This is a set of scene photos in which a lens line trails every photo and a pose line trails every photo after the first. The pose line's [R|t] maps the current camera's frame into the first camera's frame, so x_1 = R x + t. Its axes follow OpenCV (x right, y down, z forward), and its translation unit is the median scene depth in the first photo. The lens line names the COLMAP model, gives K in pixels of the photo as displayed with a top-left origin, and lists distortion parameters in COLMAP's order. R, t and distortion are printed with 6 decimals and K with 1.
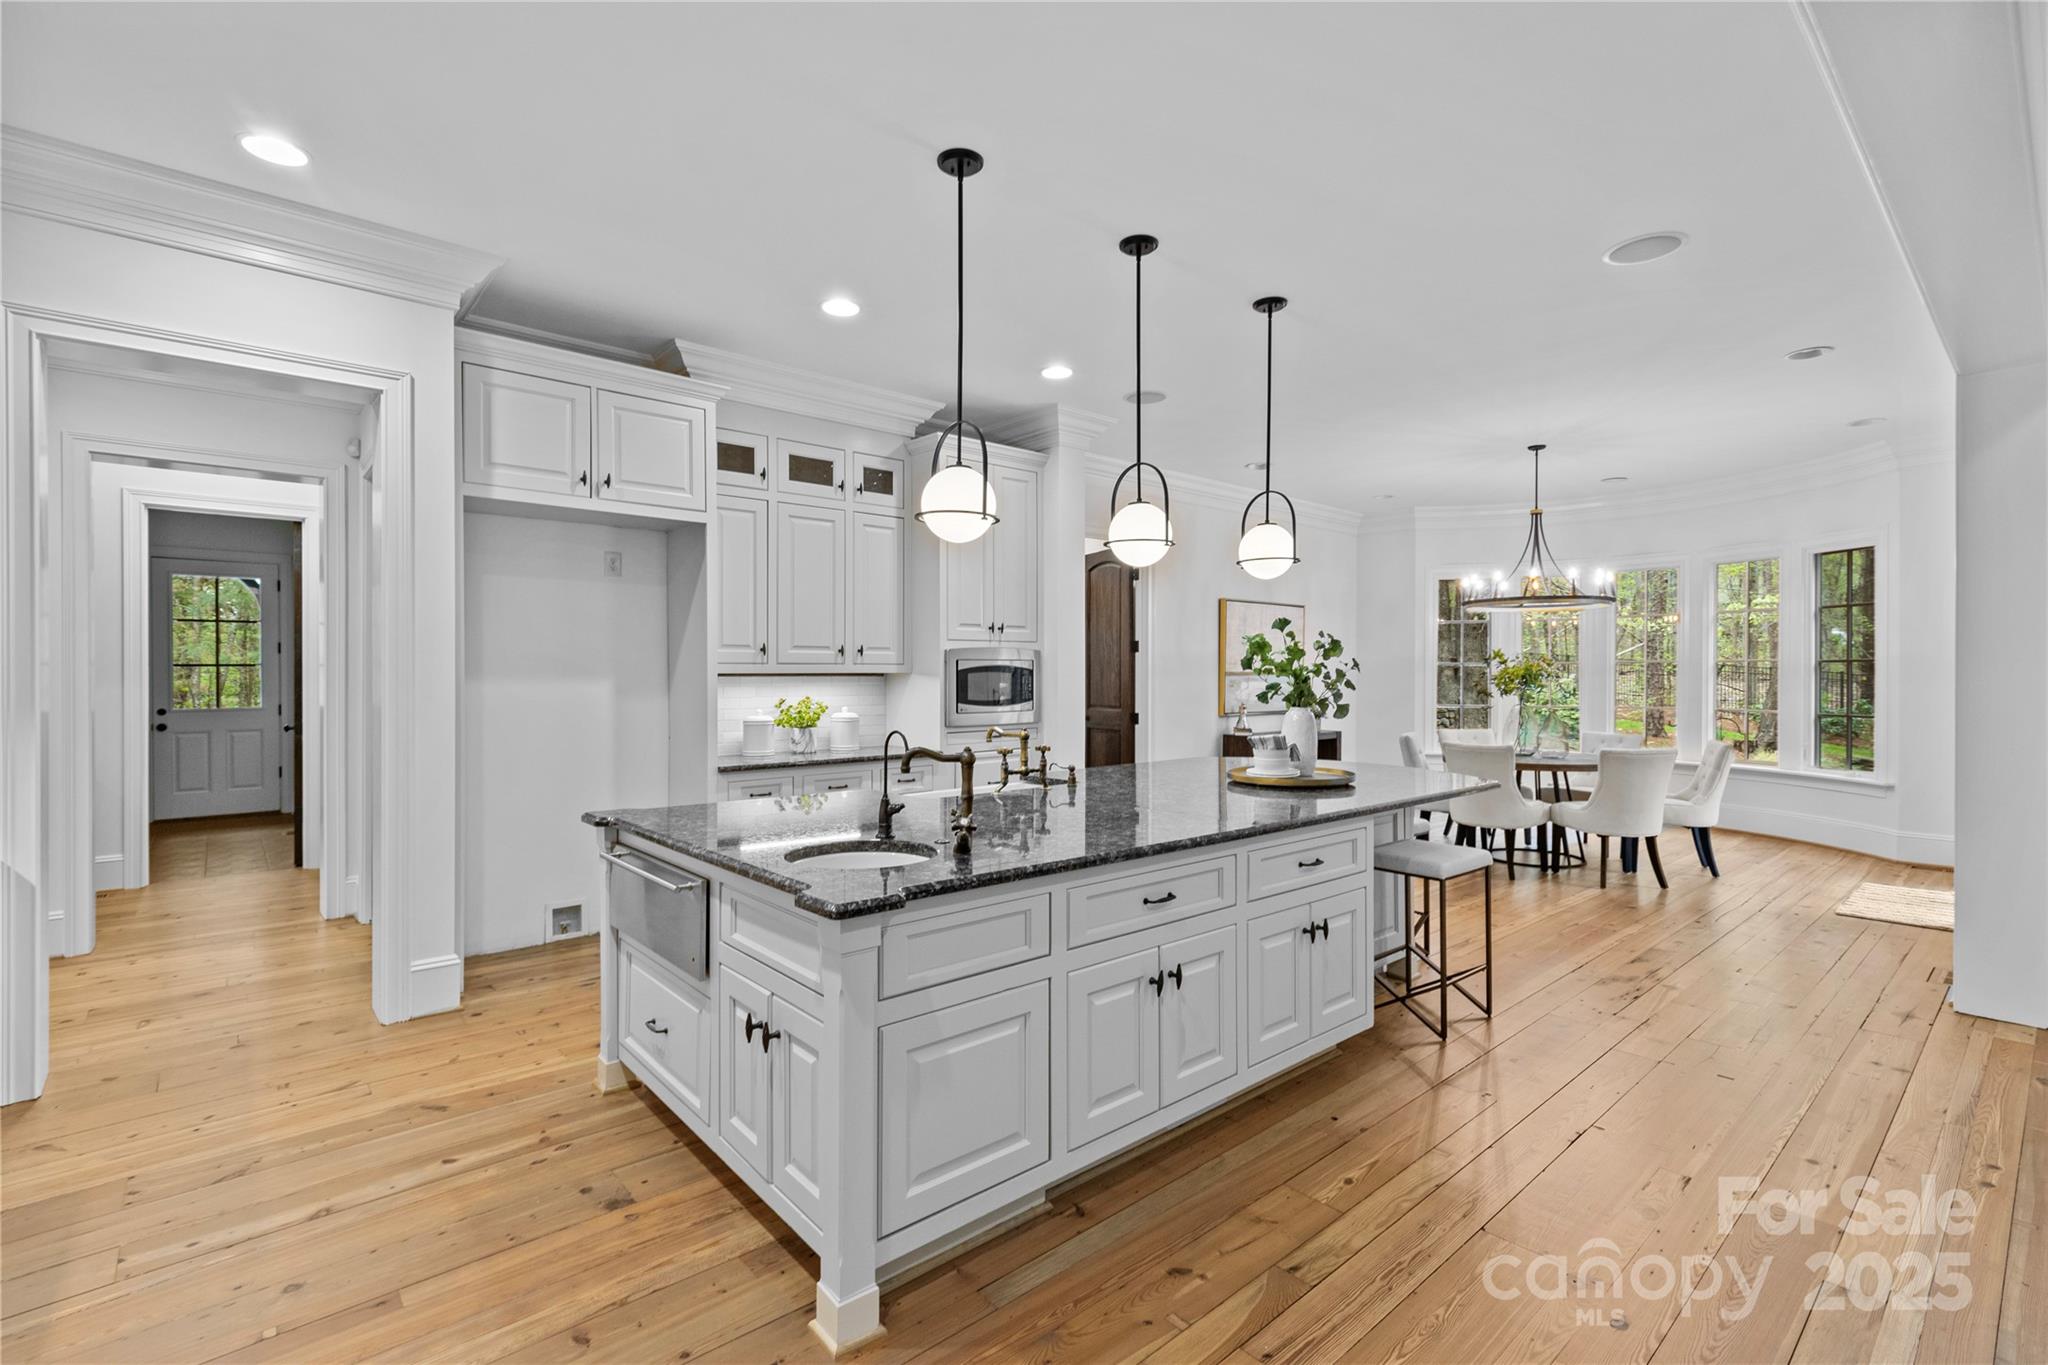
lens RADIAL K [[918.5, 0, 1015.2], [0, 918.5, 675.6], [0, 0, 1]] dist [0.004475, -0.000441]
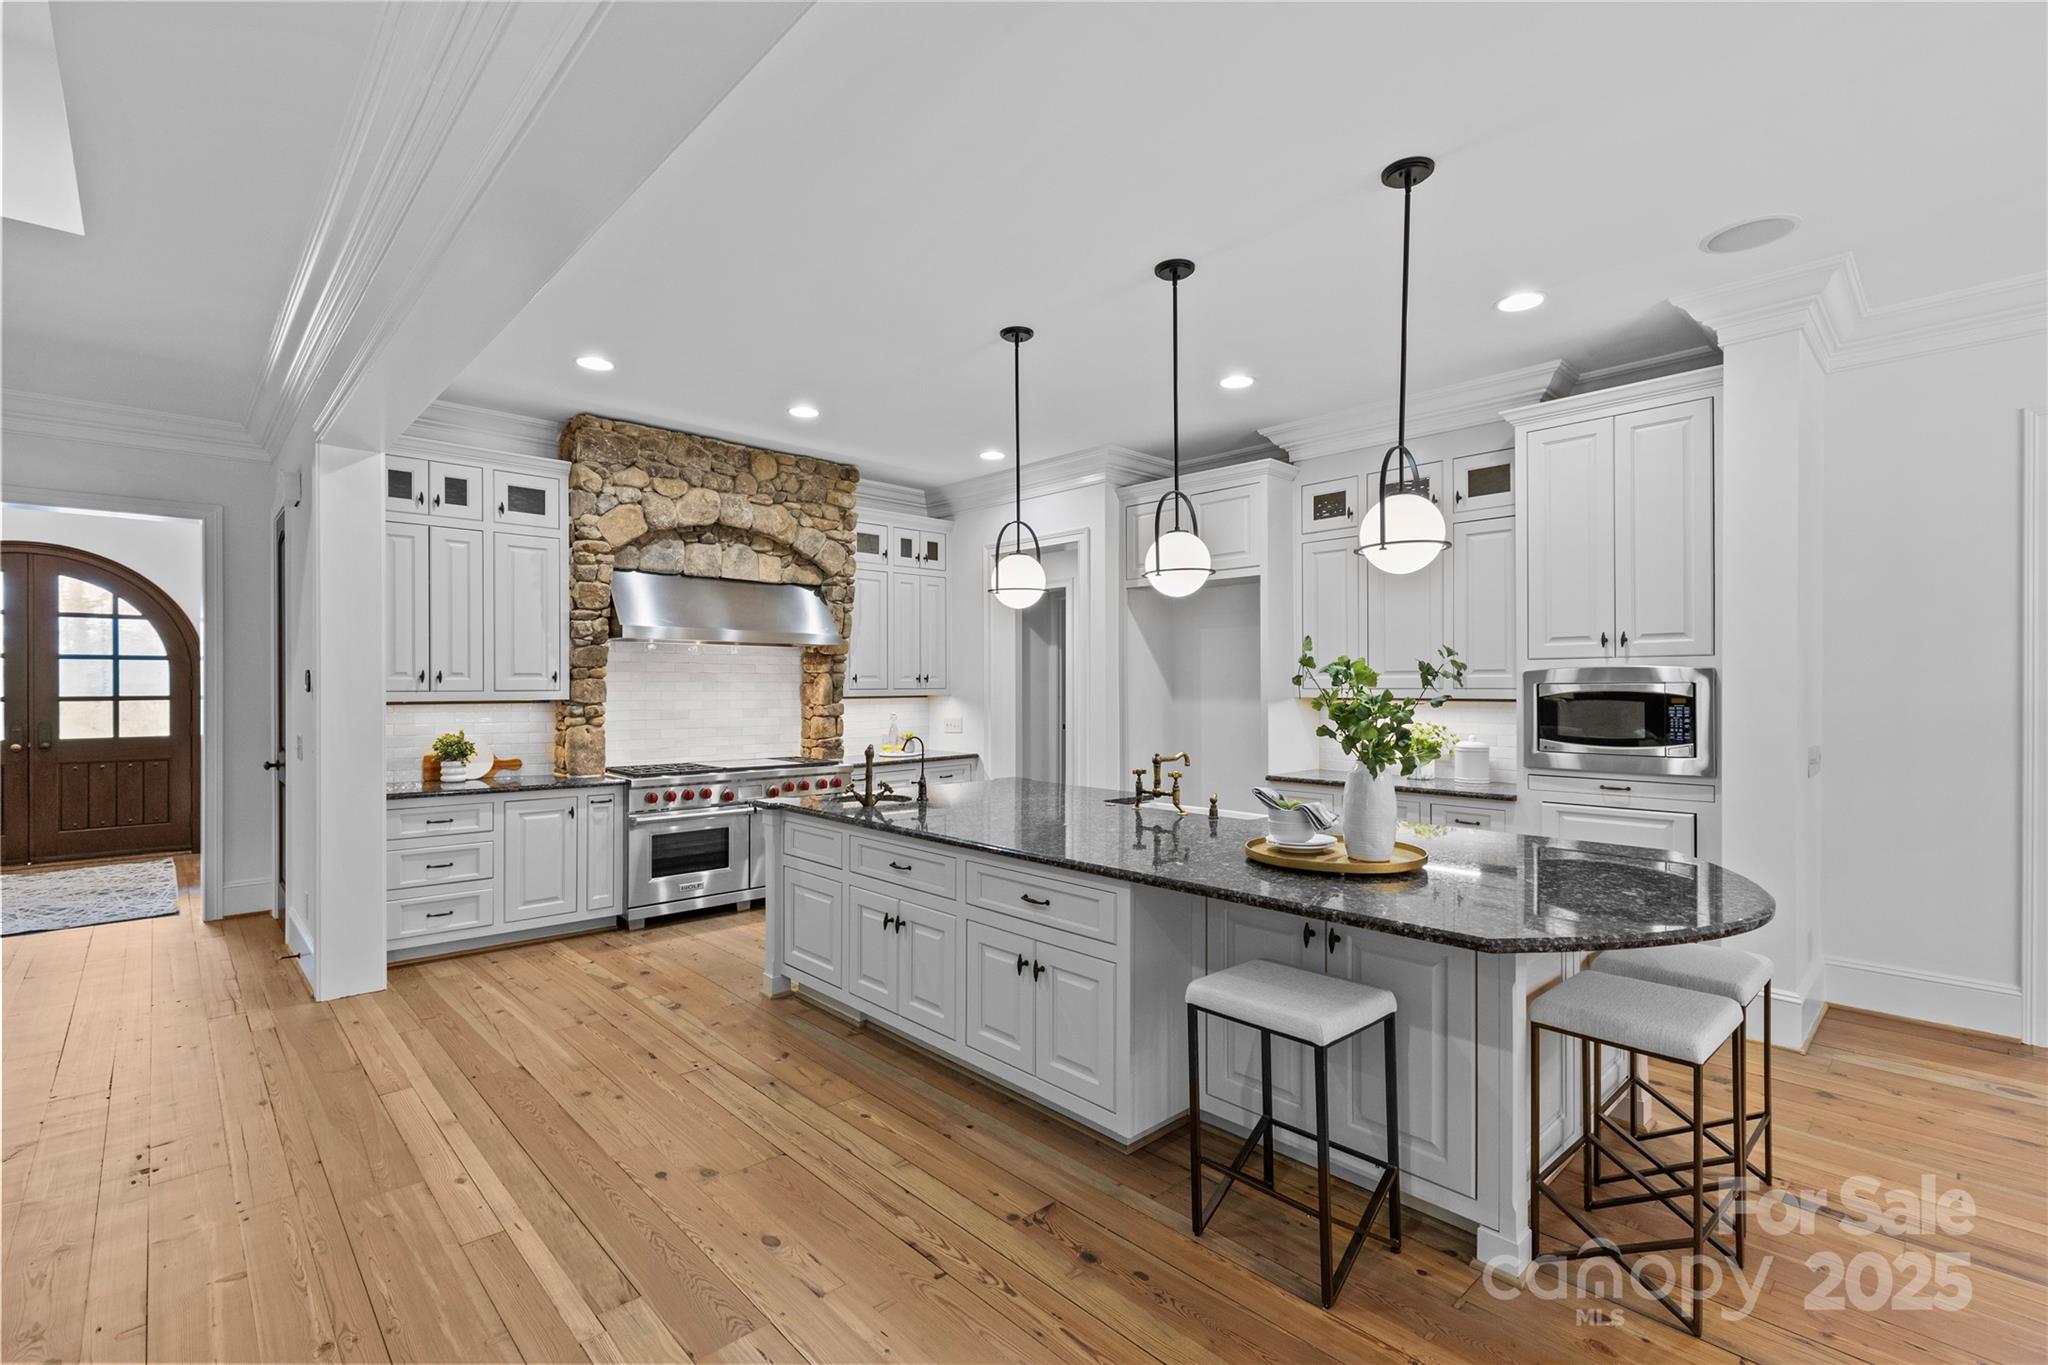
lens RADIAL K [[918.5, 0, 1015.2], [0, 918.5, 675.6], [0, 0, 1]] dist [0.004475, -0.000441]
pose [[0.038629, -0.011270, -0.999190, 1.029295], [-0.001641, 0.999934, -0.011341, -0.020645], [0.999252, 0.002077, 0.038608, 0.732960]]
